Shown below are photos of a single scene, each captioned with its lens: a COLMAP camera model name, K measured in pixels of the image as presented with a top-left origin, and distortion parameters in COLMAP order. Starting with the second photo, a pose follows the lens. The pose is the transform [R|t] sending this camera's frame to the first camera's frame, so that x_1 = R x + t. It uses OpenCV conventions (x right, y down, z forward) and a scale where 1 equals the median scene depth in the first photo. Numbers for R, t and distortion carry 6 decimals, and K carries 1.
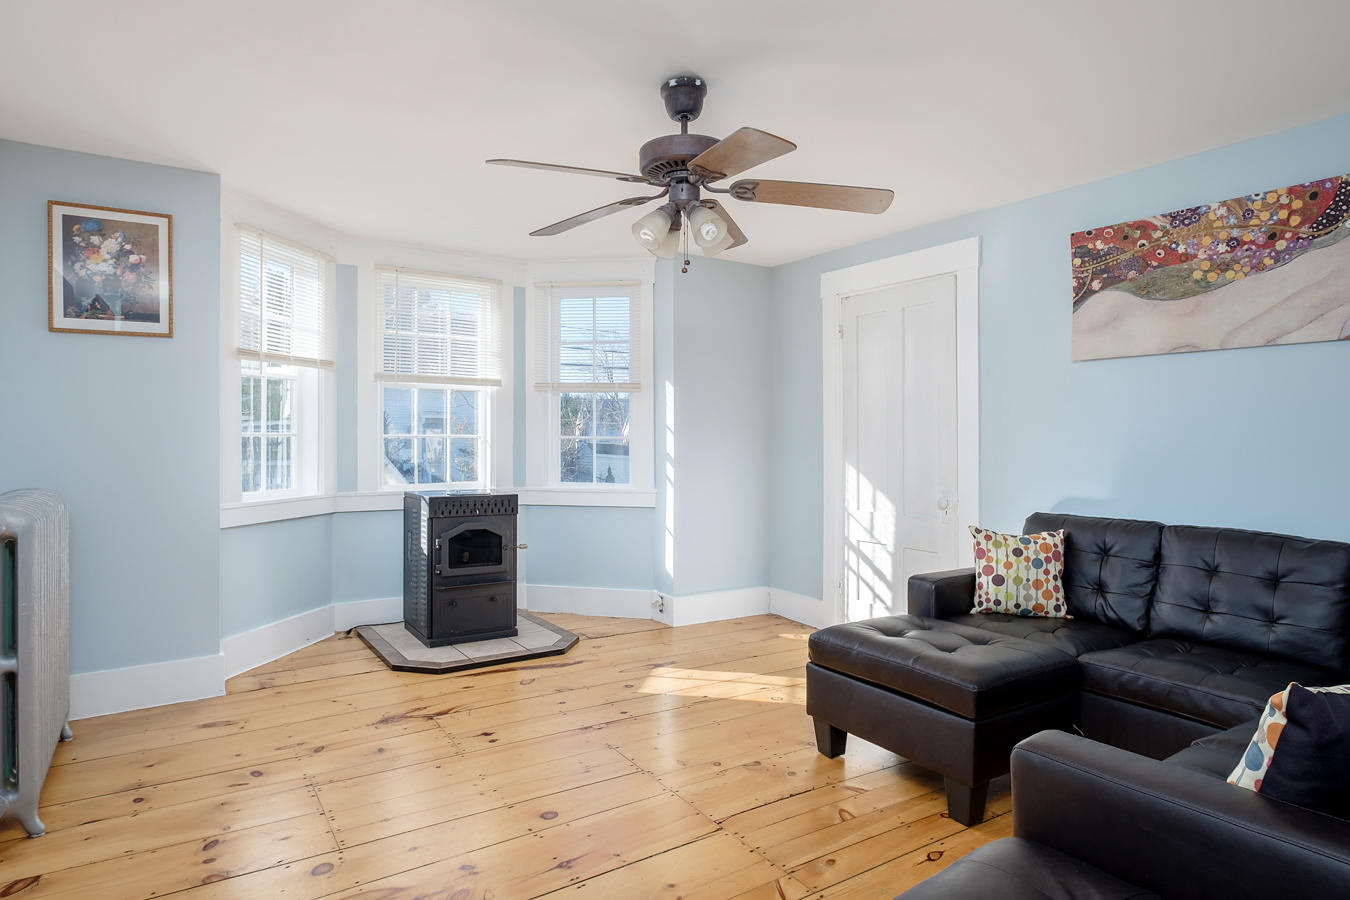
lens RADIAL K [[775.5, 0, 668.9], [0, 775.5, 442.2], [0, 0, 1]] dist [0.009533, 0.000368]
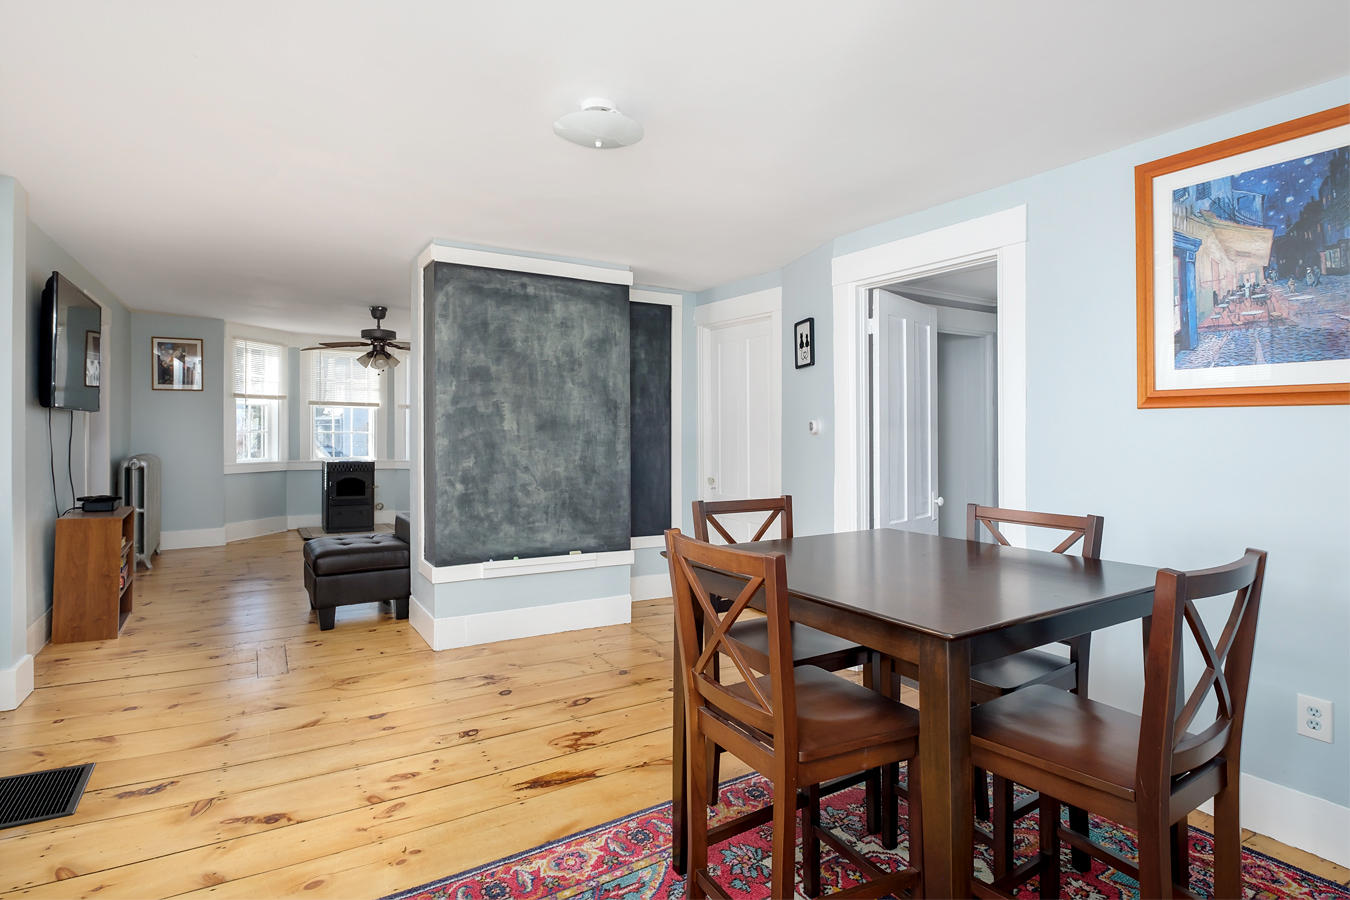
lens RADIAL K [[693.6, 0, 664.0], [0, 693.6, 429.2], [0, 0, 1]] dist [0.002713, 0.000431]
pose [[0.999822, -0.000377, -0.018855, 0.602997], [0.000230, 0.999969, -0.007808, -0.003168], [0.018858, 0.007803, 0.999792, -0.811517]]
